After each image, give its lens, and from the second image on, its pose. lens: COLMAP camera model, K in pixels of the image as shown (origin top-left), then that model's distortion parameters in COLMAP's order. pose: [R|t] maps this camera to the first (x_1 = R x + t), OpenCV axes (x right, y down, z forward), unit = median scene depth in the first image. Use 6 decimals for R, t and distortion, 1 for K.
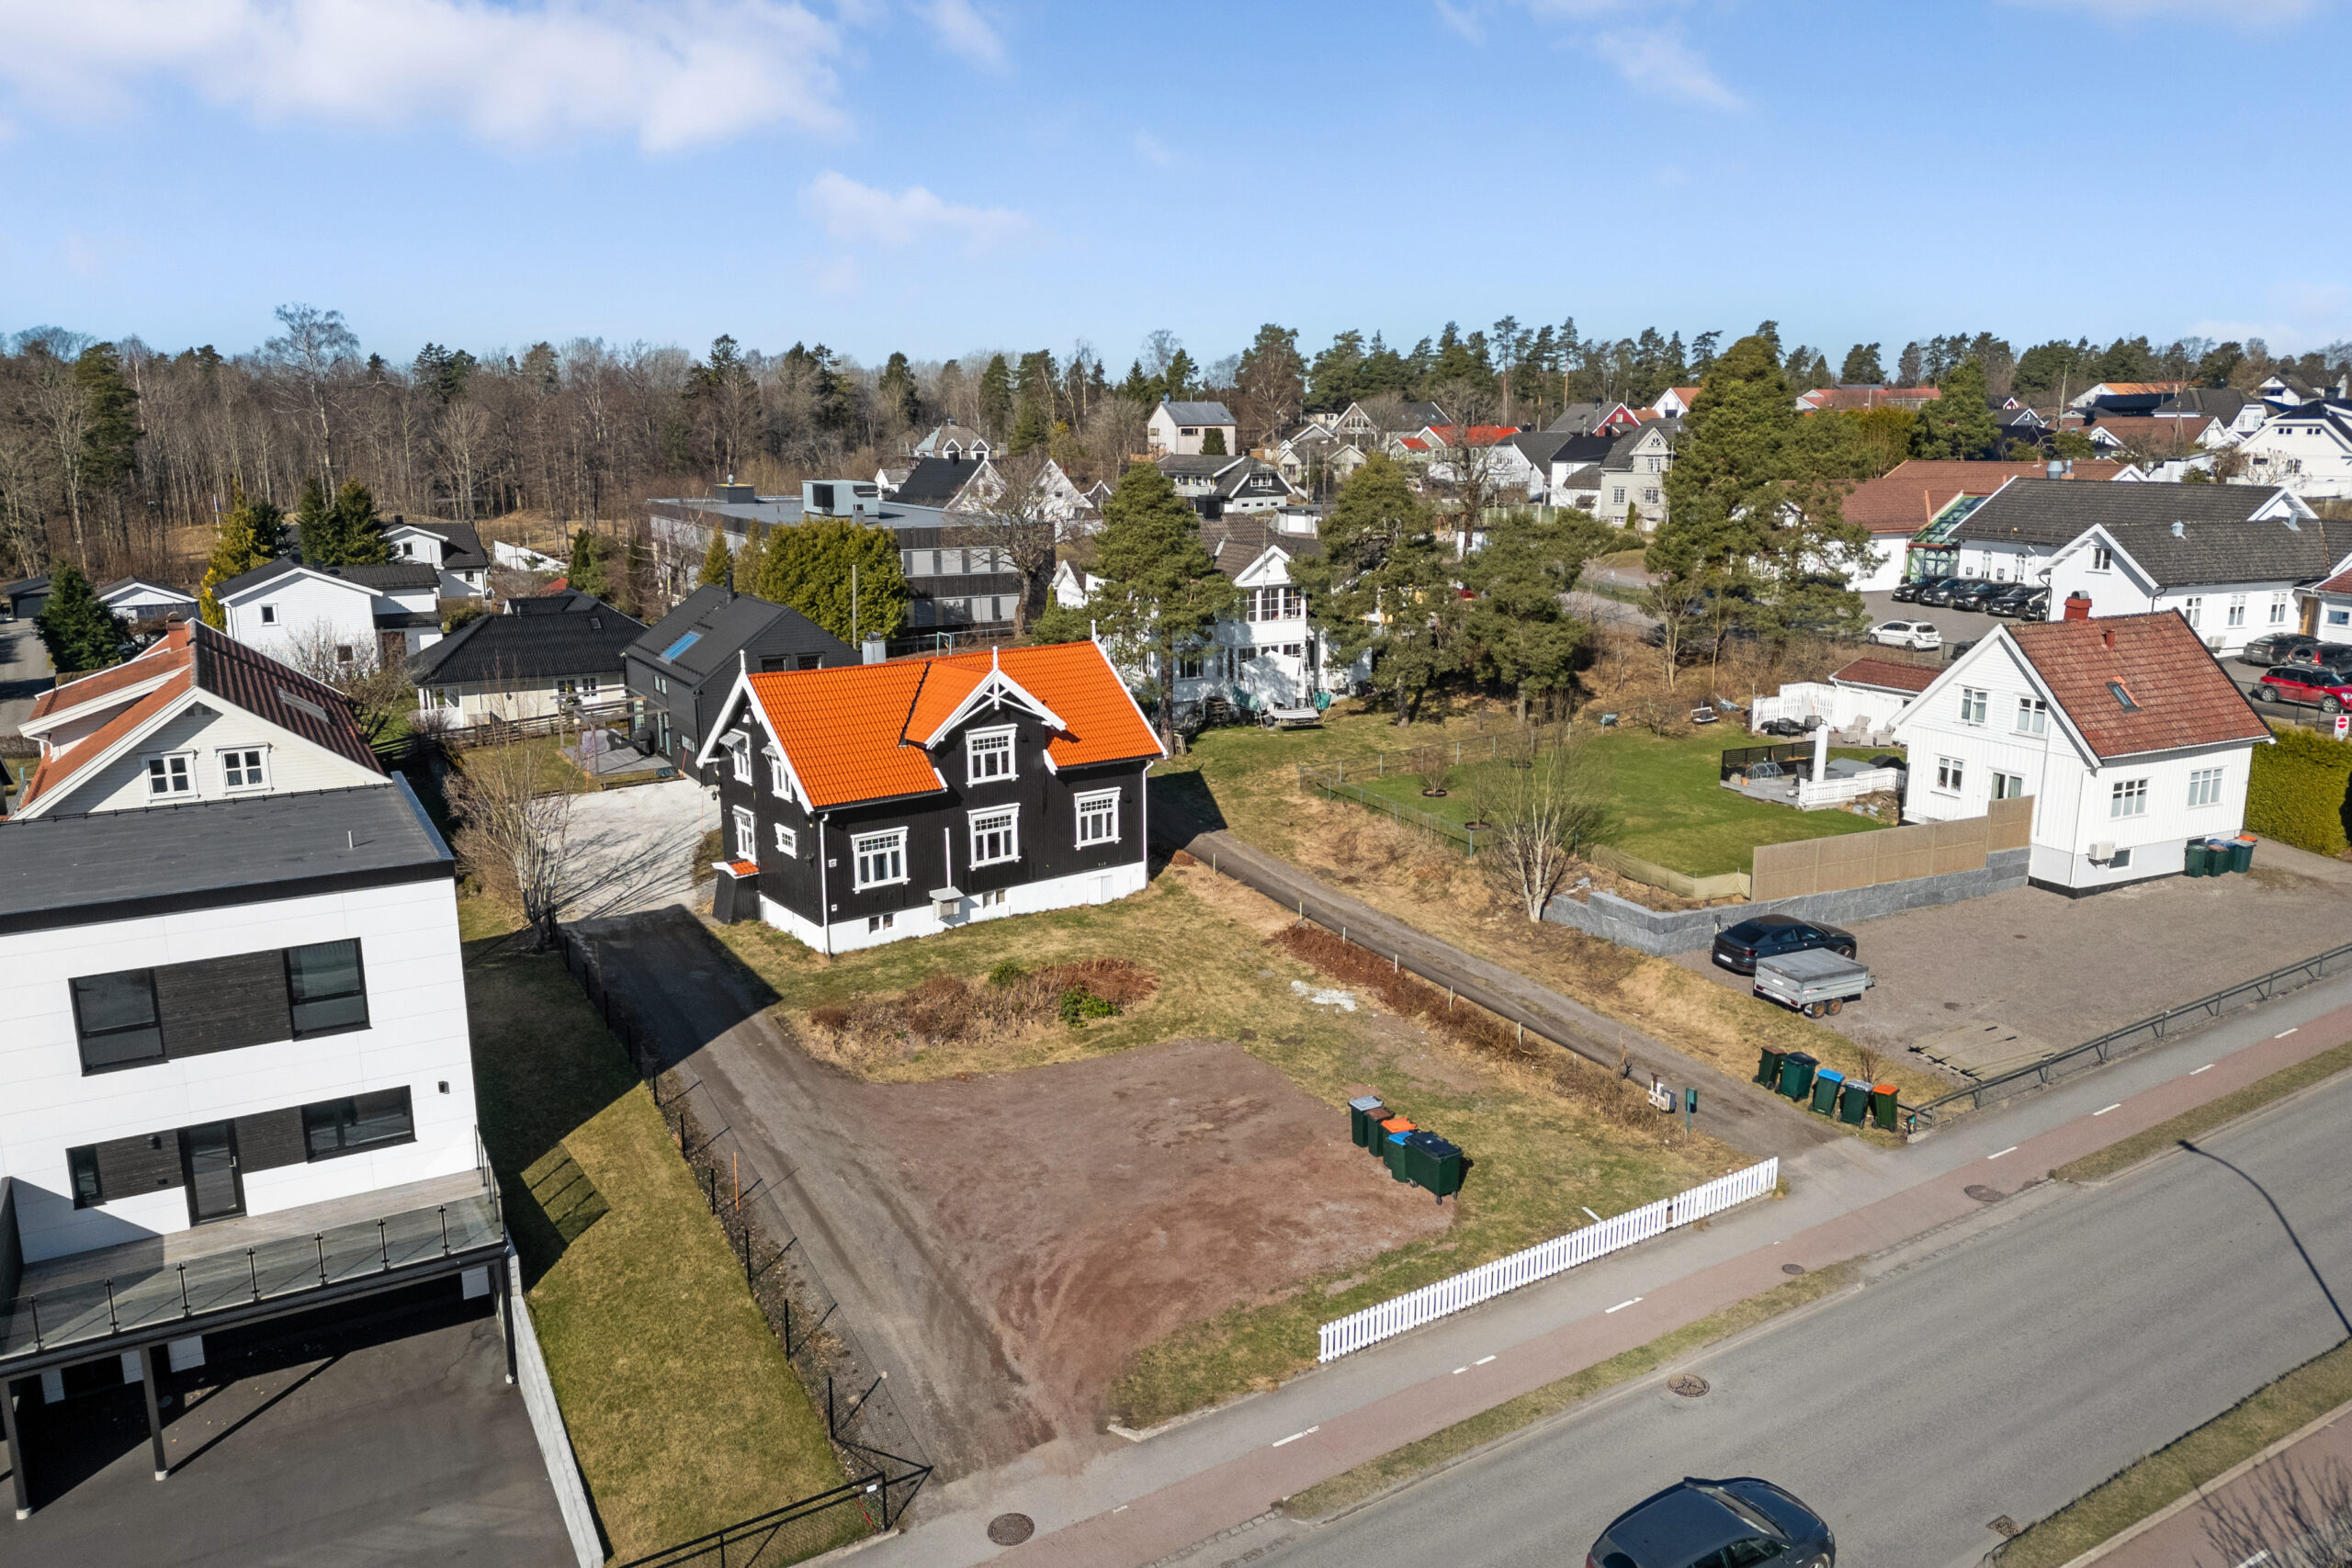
lens RADIAL K [[1631.5, 0, 1176.0], [0, 1631.5, 784.0], [0, 0, 1]] dist [0.164555, -0.232163]
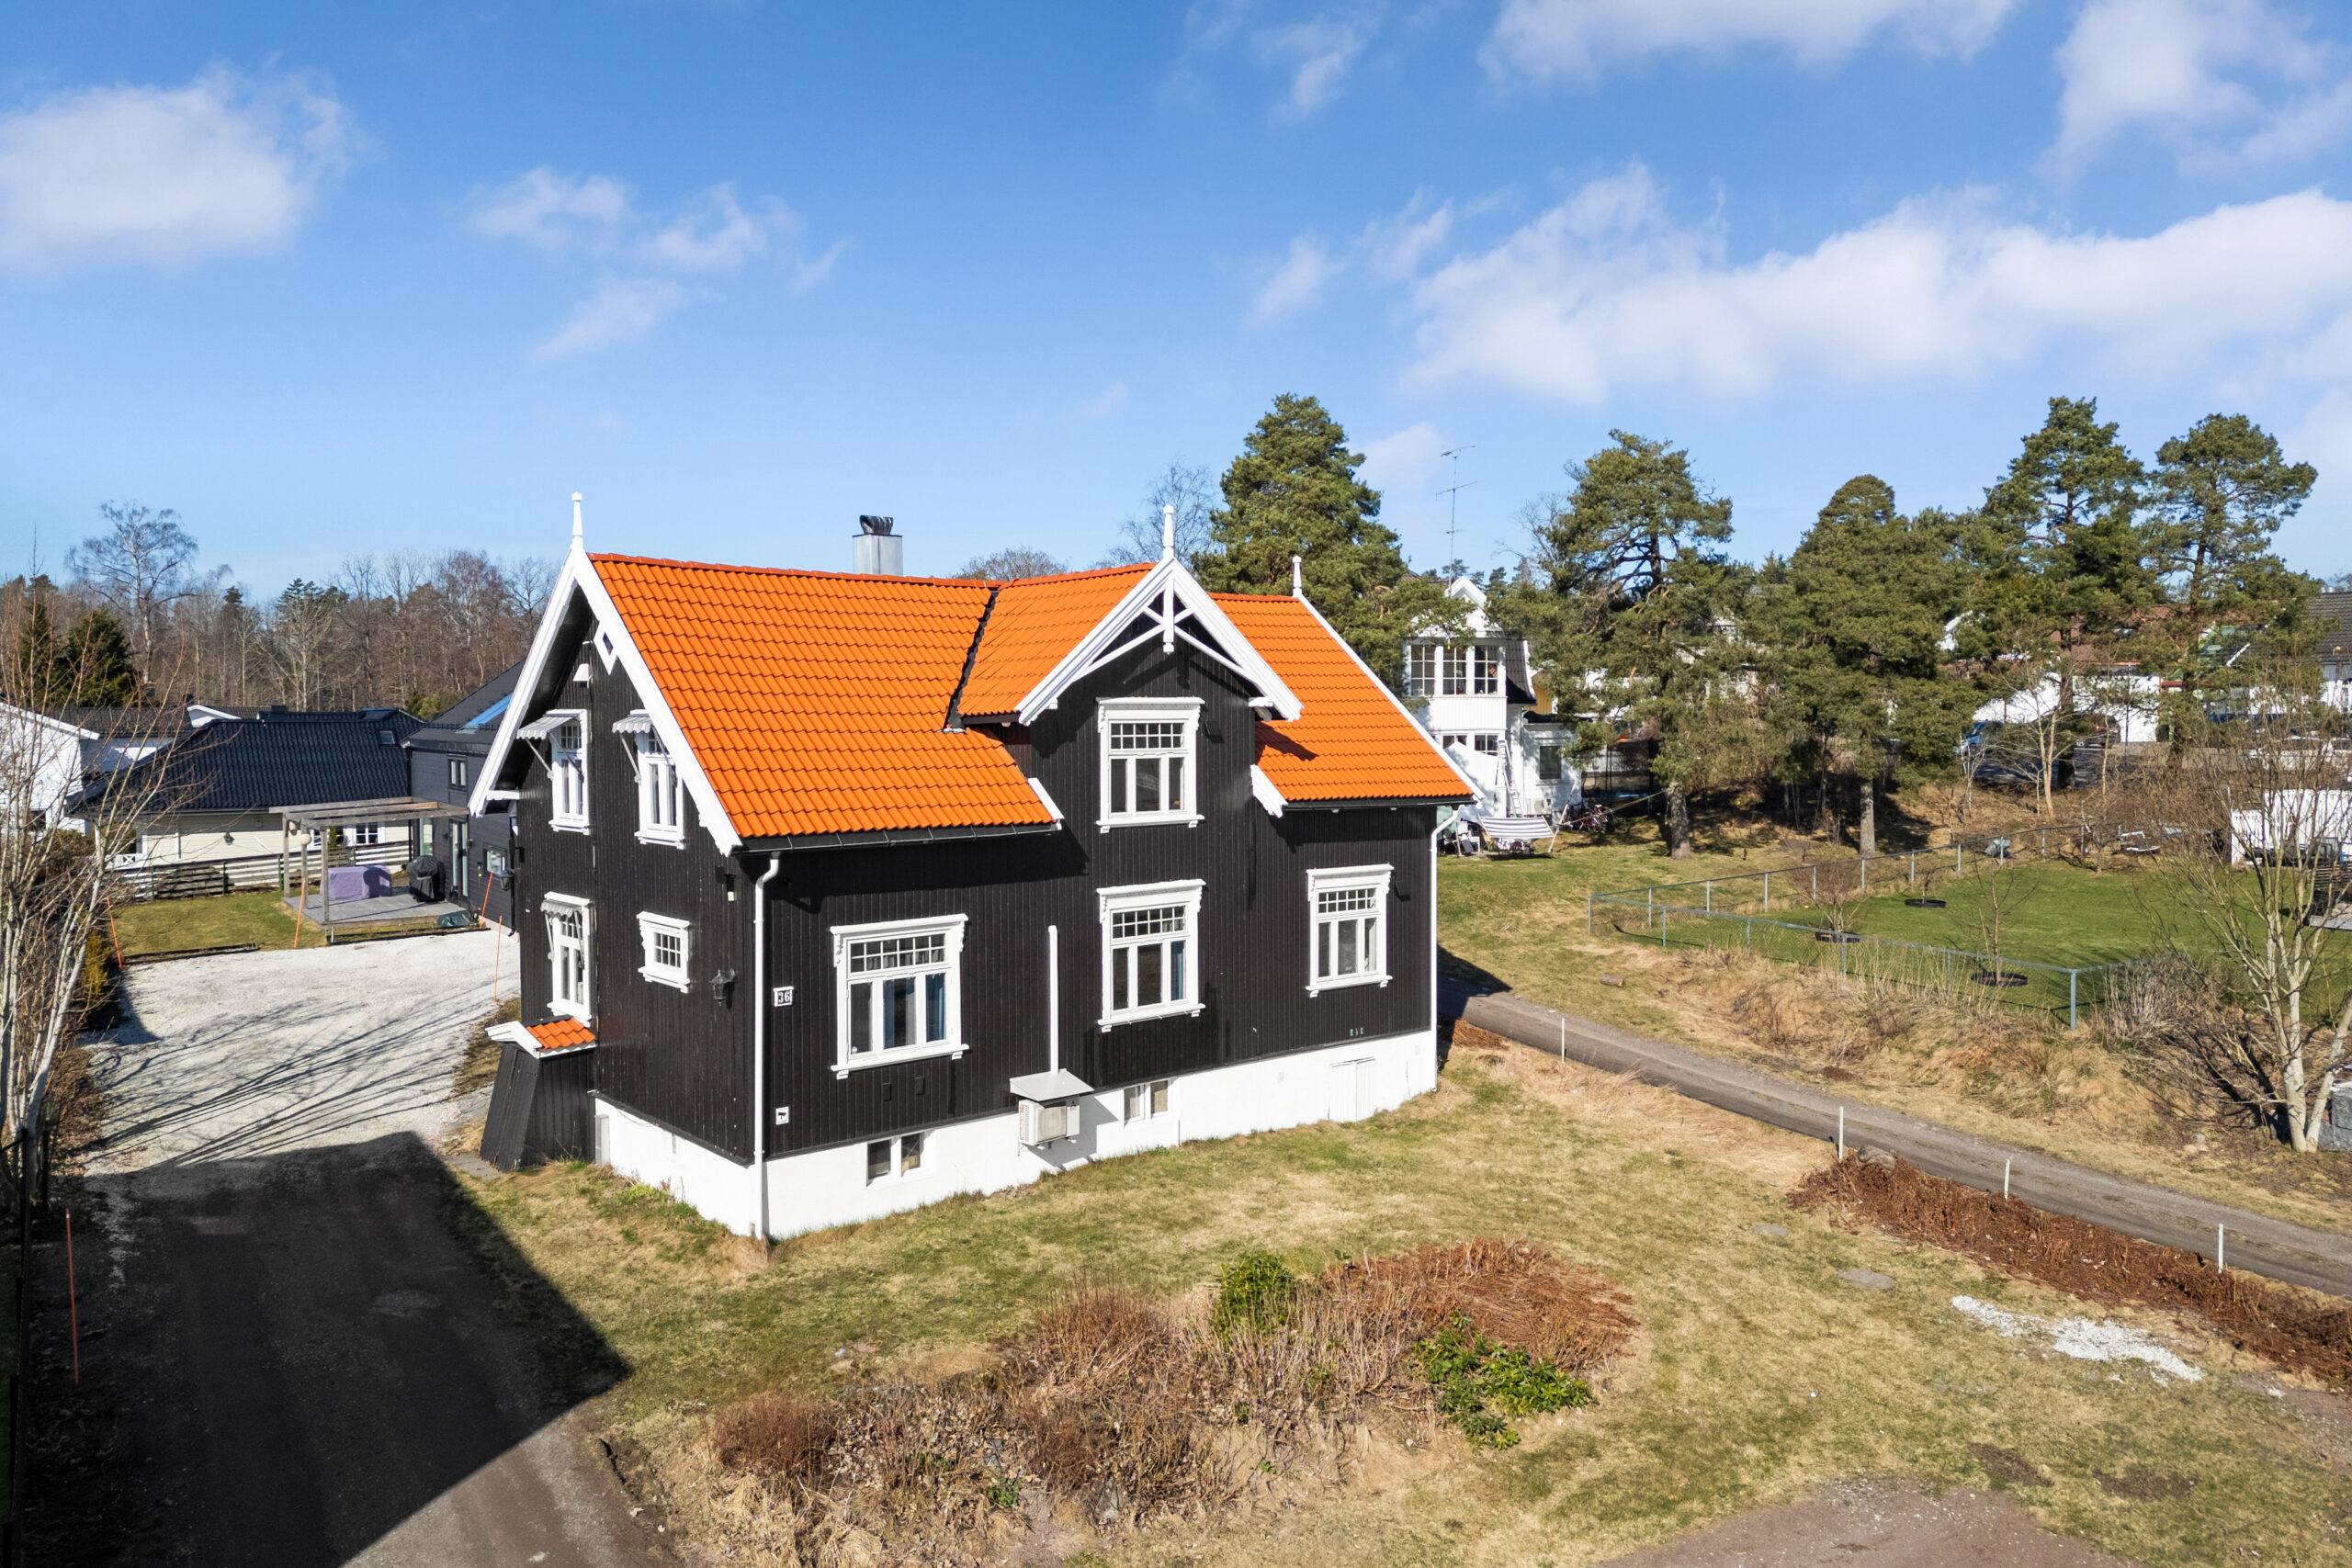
lens RADIAL K [[1635.7, 0, 1176.0], [0, 1635.7, 784.0], [0, 0, 1]] dist [0.096372, -0.097580]
pose [[0.998133, 0.000118, 0.061076, -0.135314], [0.010446, 0.984934, -0.172617, 0.064776], [-0.060176, 0.172932, 0.983094, 0.582428]]
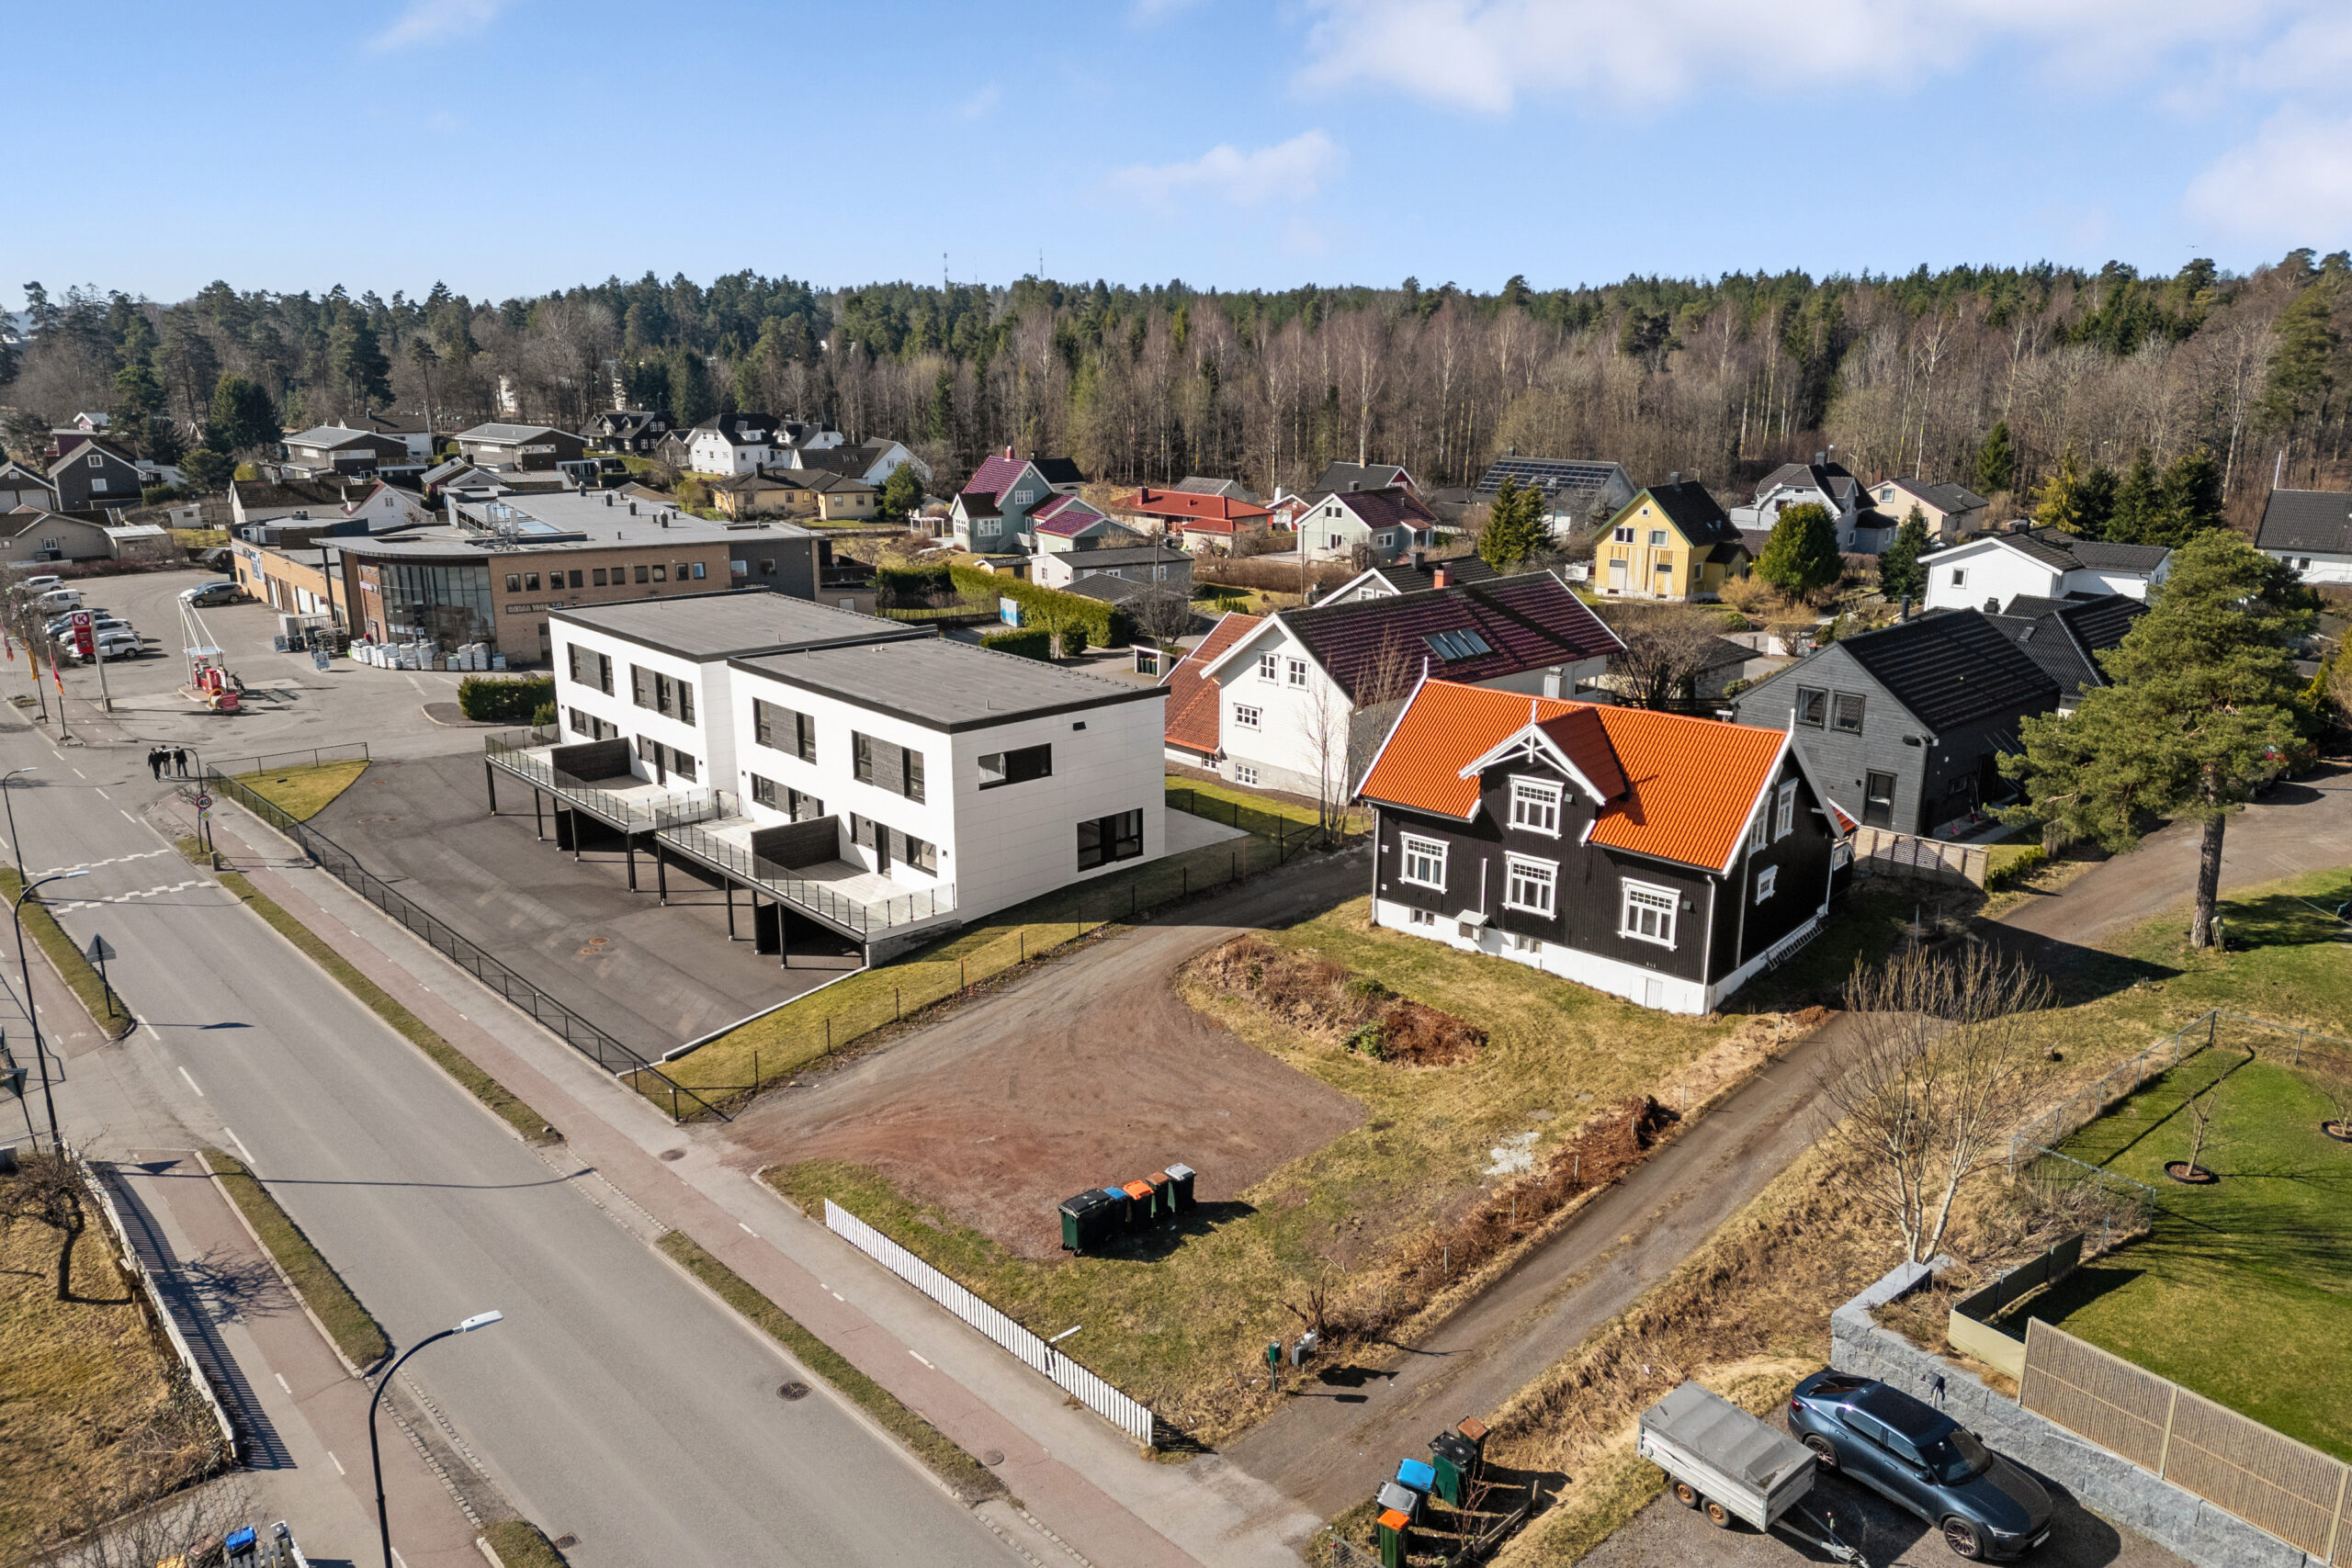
lens RADIAL K [[1631.5, 0, 1176.0], [0, 1631.5, 784.0], [0, 0, 1]] dist [0.164555, -0.232163]
pose [[0.201841, 0.263319, -0.943357, 0.809193], [-0.211246, 0.952215, 0.220593, -0.211283], [0.956366, 0.154756, 0.247821, 0.547739]]
